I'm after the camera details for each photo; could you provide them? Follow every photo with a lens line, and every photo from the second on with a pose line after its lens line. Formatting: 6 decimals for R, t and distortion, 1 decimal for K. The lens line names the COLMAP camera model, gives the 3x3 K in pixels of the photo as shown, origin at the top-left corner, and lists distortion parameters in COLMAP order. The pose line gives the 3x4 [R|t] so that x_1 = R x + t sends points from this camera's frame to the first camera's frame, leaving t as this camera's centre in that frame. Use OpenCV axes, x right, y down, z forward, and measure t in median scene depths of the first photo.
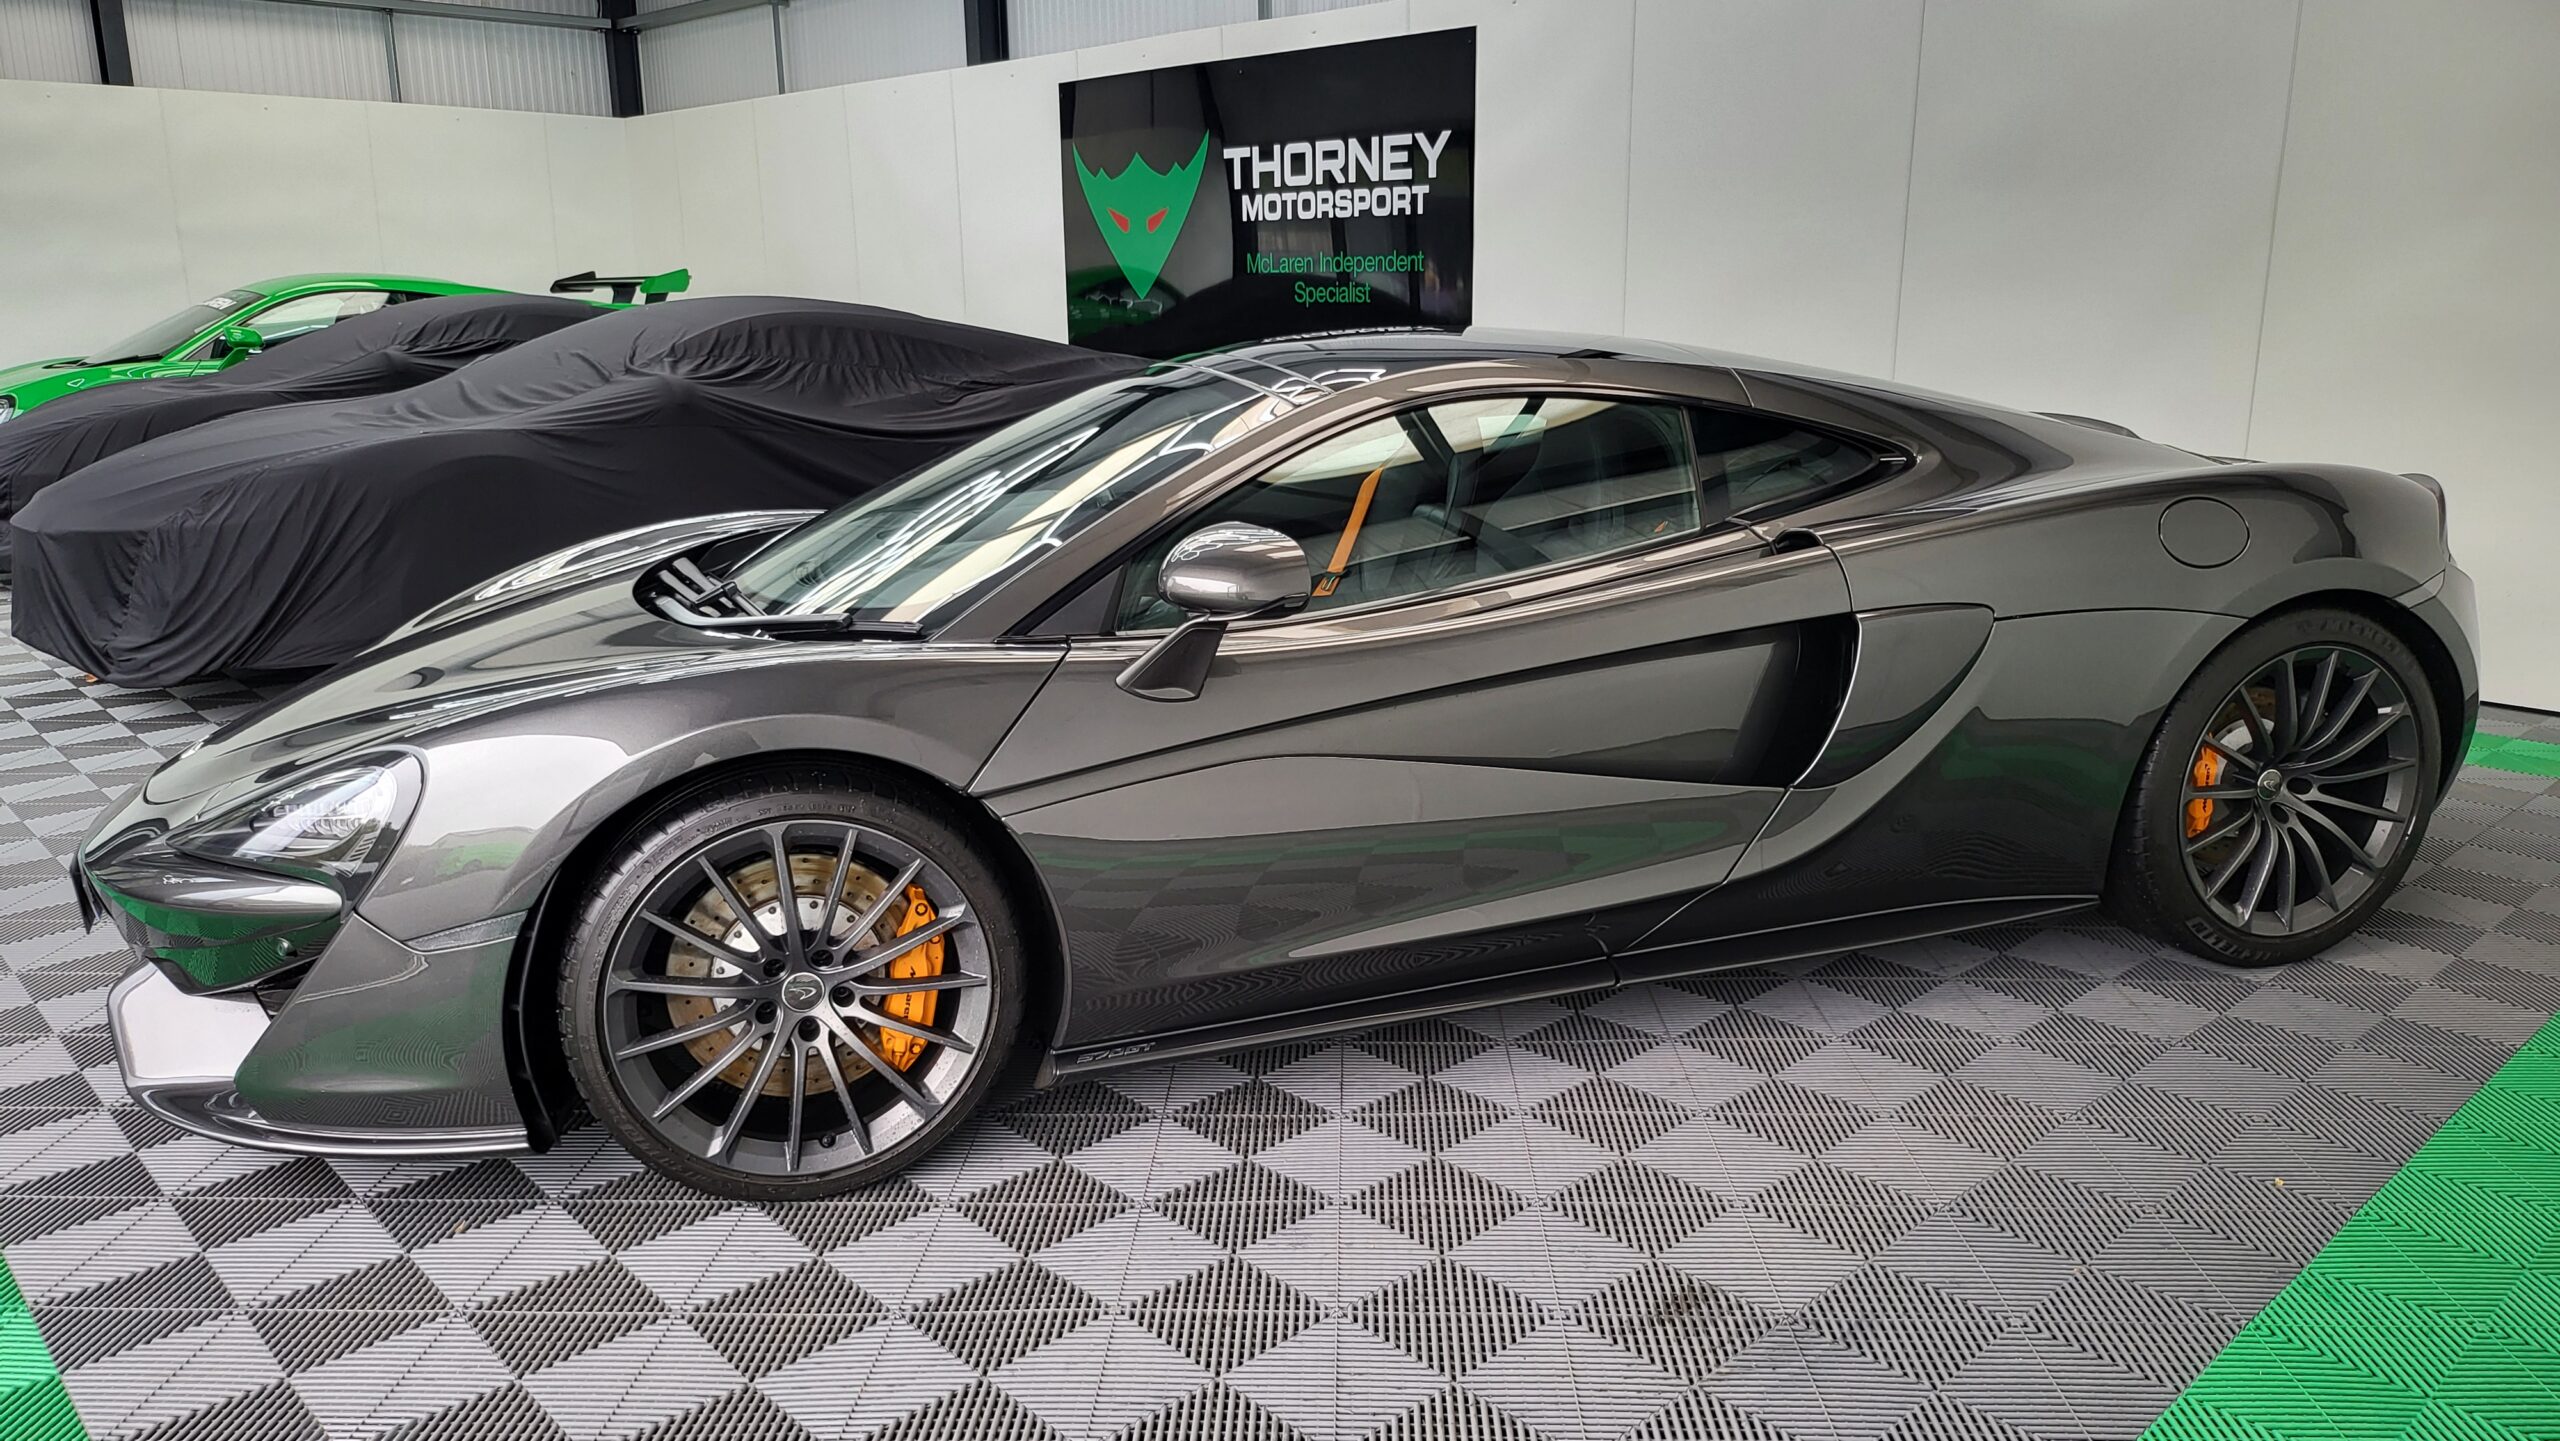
lens RADIAL K [[1835.7, 0, 1251.2], [0, 1835.7, 681.7], [0, 0, 1]] dist [0.036422, -0.028134]
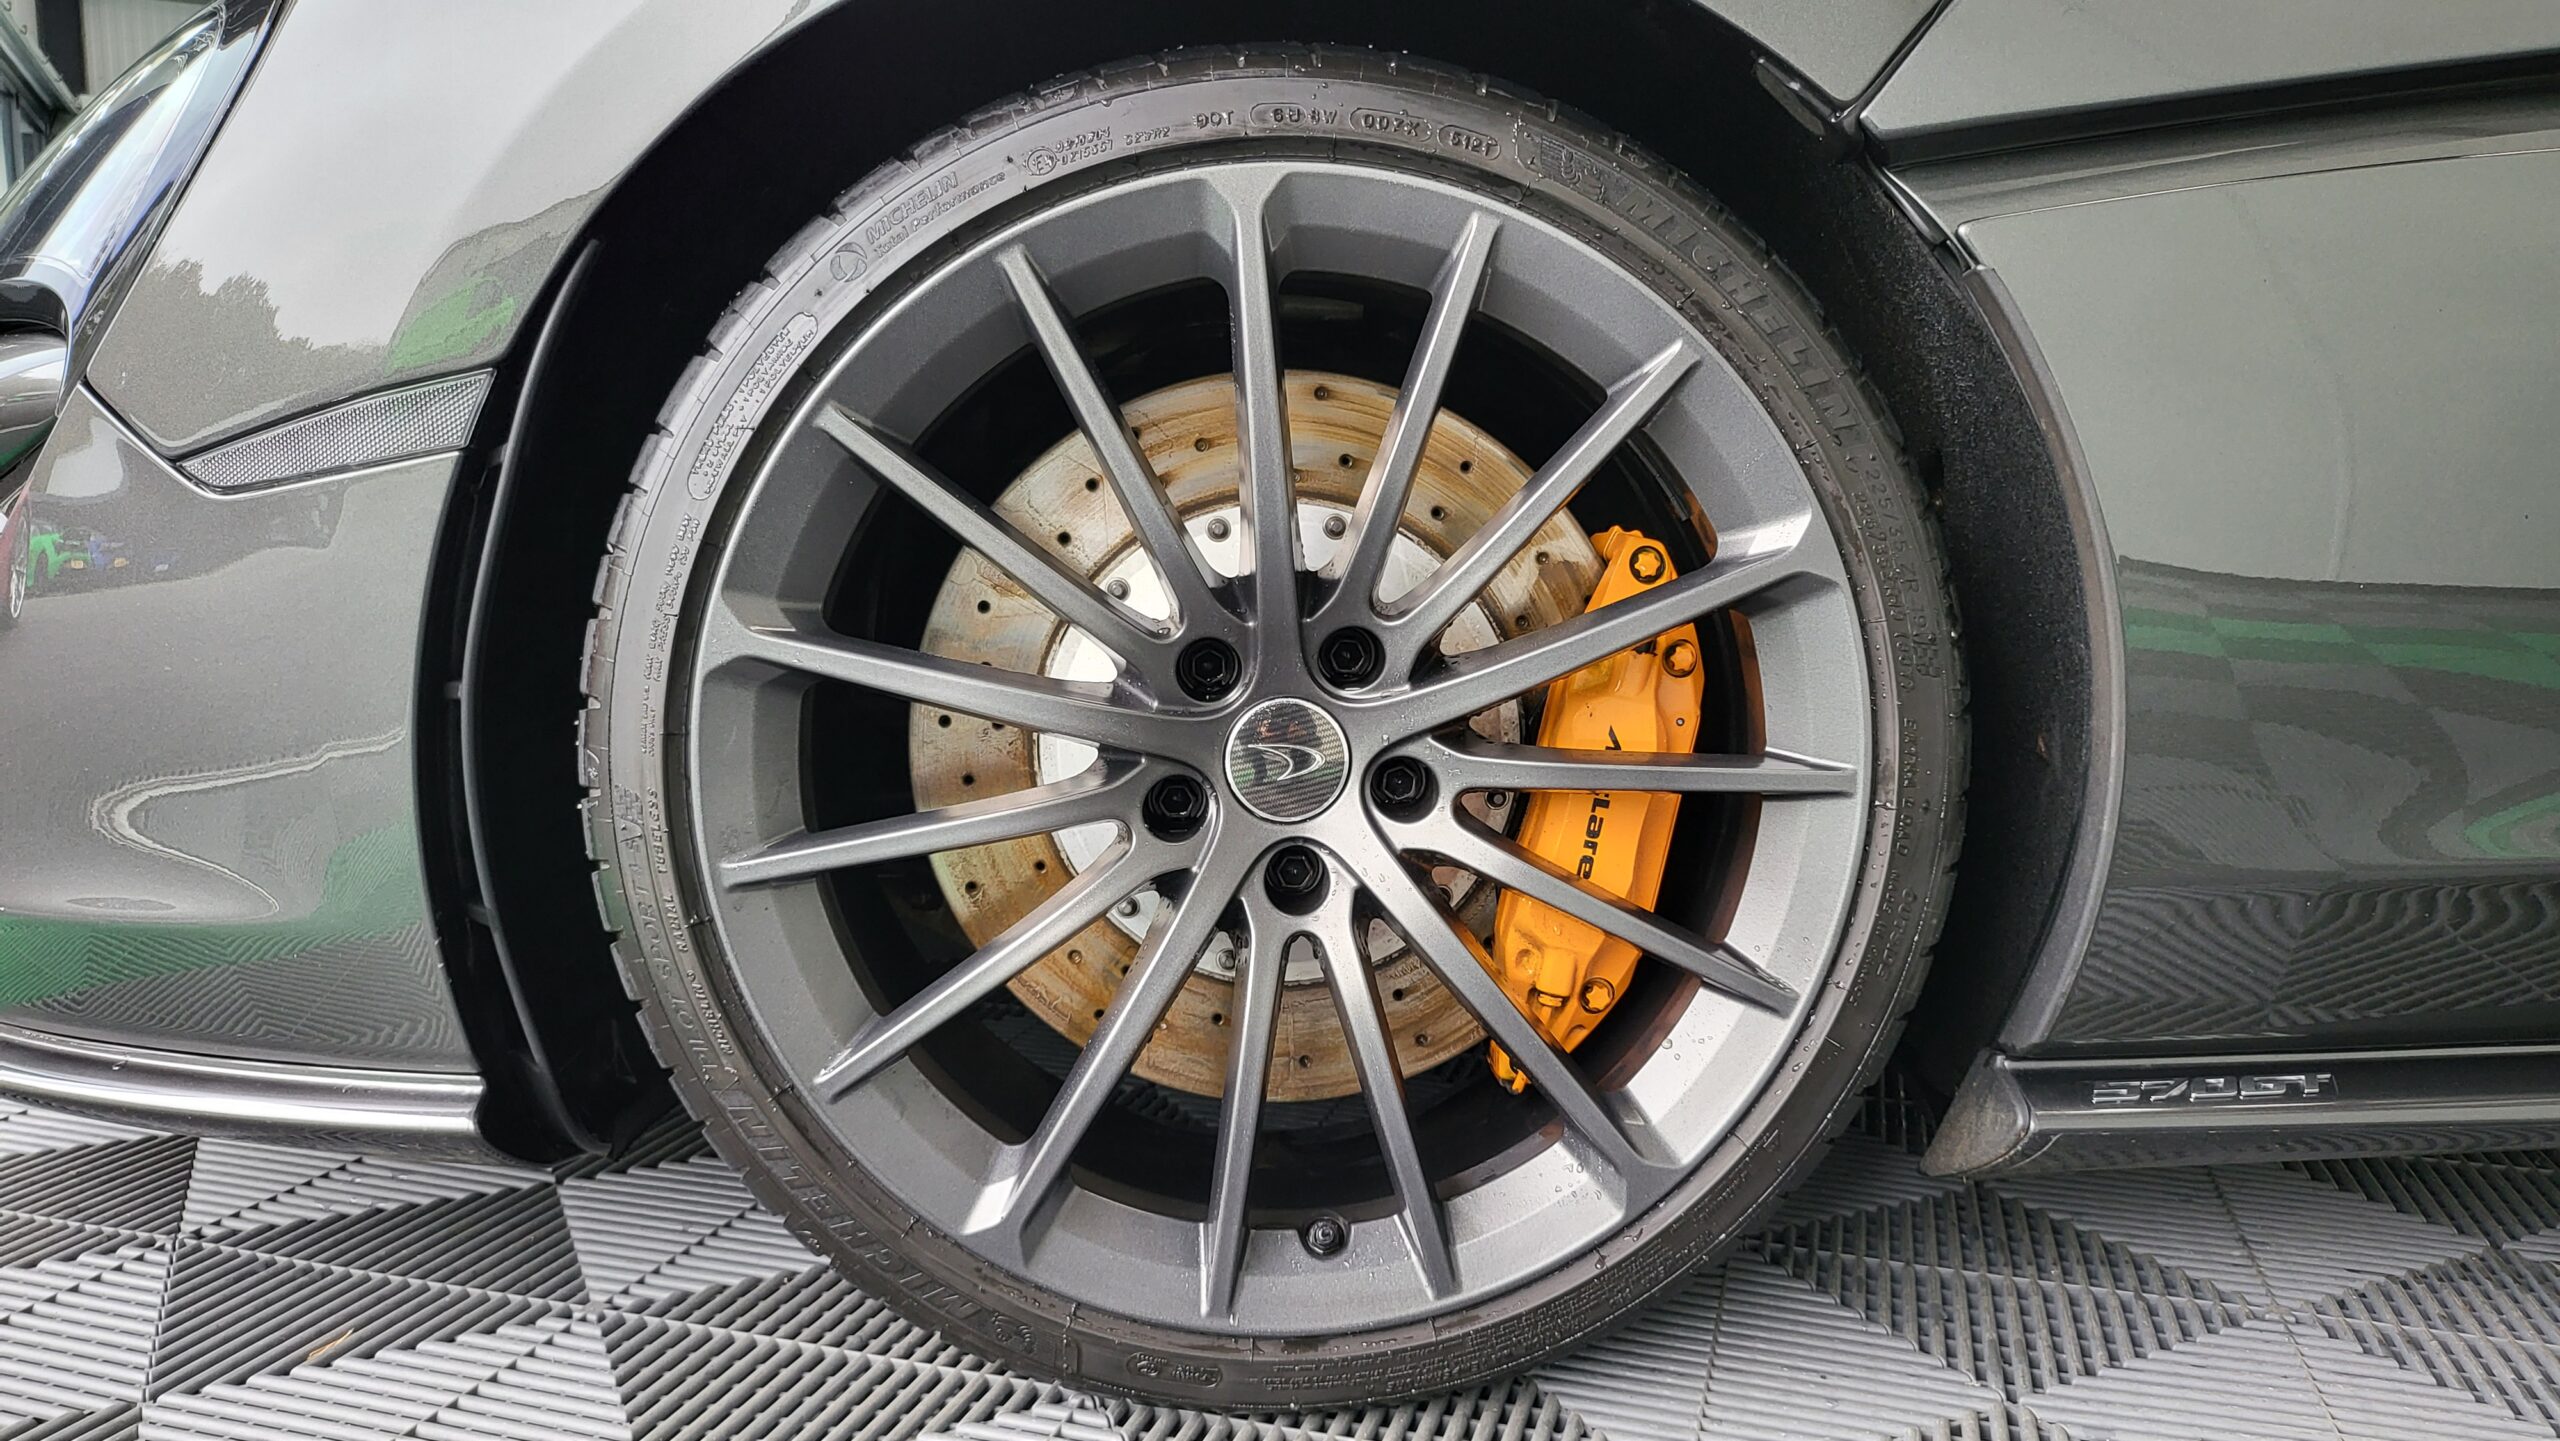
lens RADIAL K [[1835.7, 0, 1321.5], [0, 1835.7, 680.3], [0, 0, 1]] dist [0.036422, -0.028134]
pose [[0.968068, 0.051264, -0.245390, -0.157036], [-0.078650, 0.991553, -0.103131, 0.186939], [0.238031, 0.119138, 0.963923, 0.680359]]
